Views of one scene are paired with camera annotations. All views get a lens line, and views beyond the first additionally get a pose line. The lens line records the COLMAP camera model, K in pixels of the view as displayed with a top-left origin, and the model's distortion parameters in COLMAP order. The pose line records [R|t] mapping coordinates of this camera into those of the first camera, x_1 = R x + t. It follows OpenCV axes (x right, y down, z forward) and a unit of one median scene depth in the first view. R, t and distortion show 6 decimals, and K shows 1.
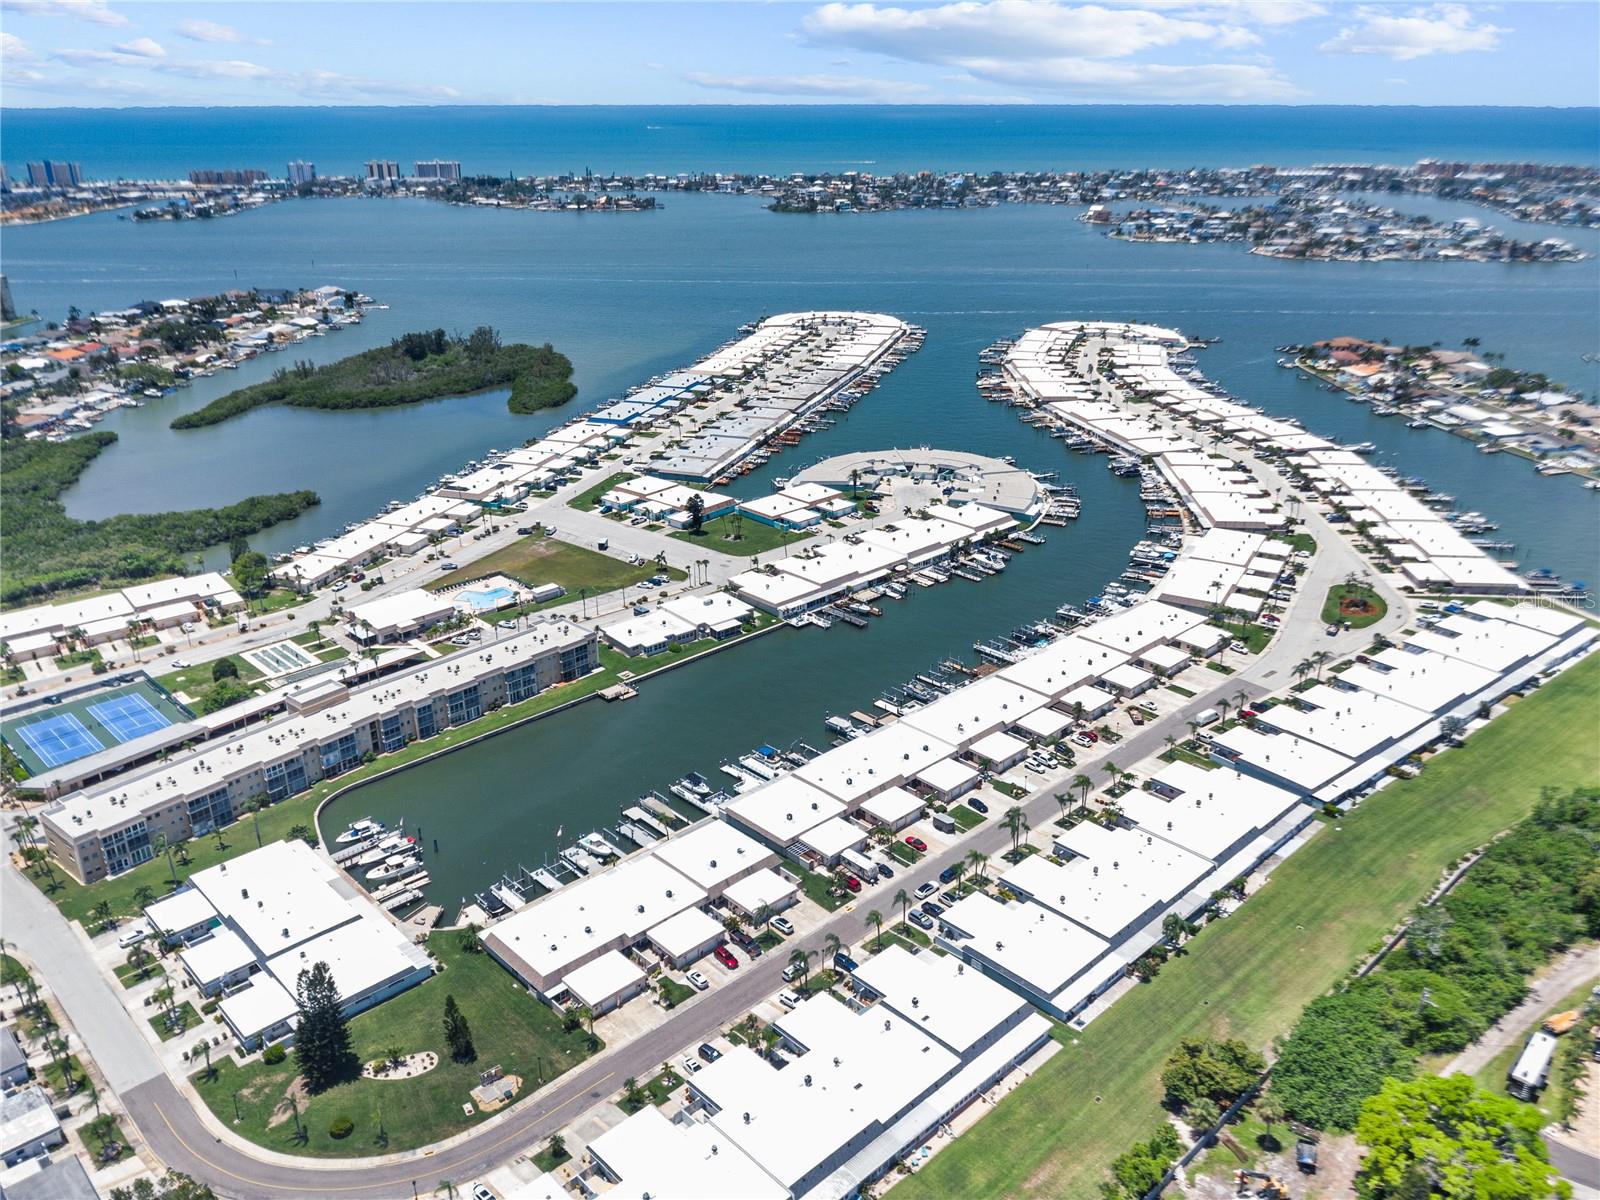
lens RADIAL K [[1118.4, 0, 800.0], [0, 1118.4, 600.0], [0, 0, 1]] dist [0.010043, -0.007563]
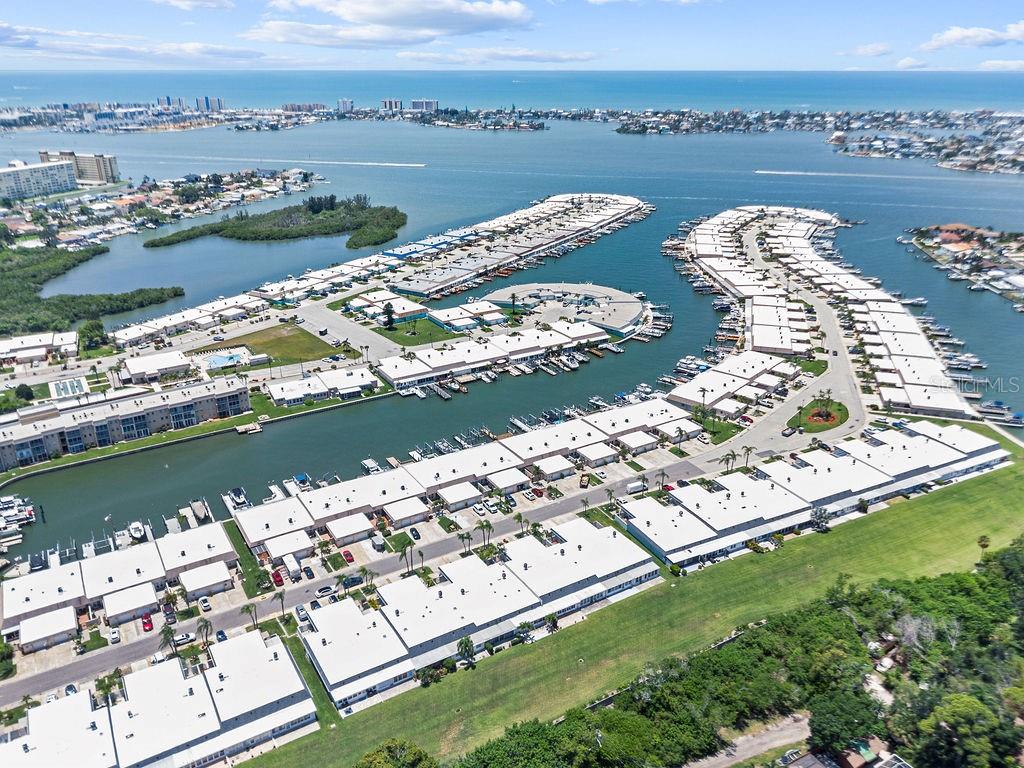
lens RADIAL K [[715.7, 0, 512.0], [0, 715.7, 384.0], [0, 0, 1]] dist [0.010043, -0.007563]
pose [[0.981361, 0.080713, -0.174402, 0.242510], [-0.080581, 0.996717, 0.007850, -0.007820], [0.174463, 0.006350, 0.984643, 0.098205]]
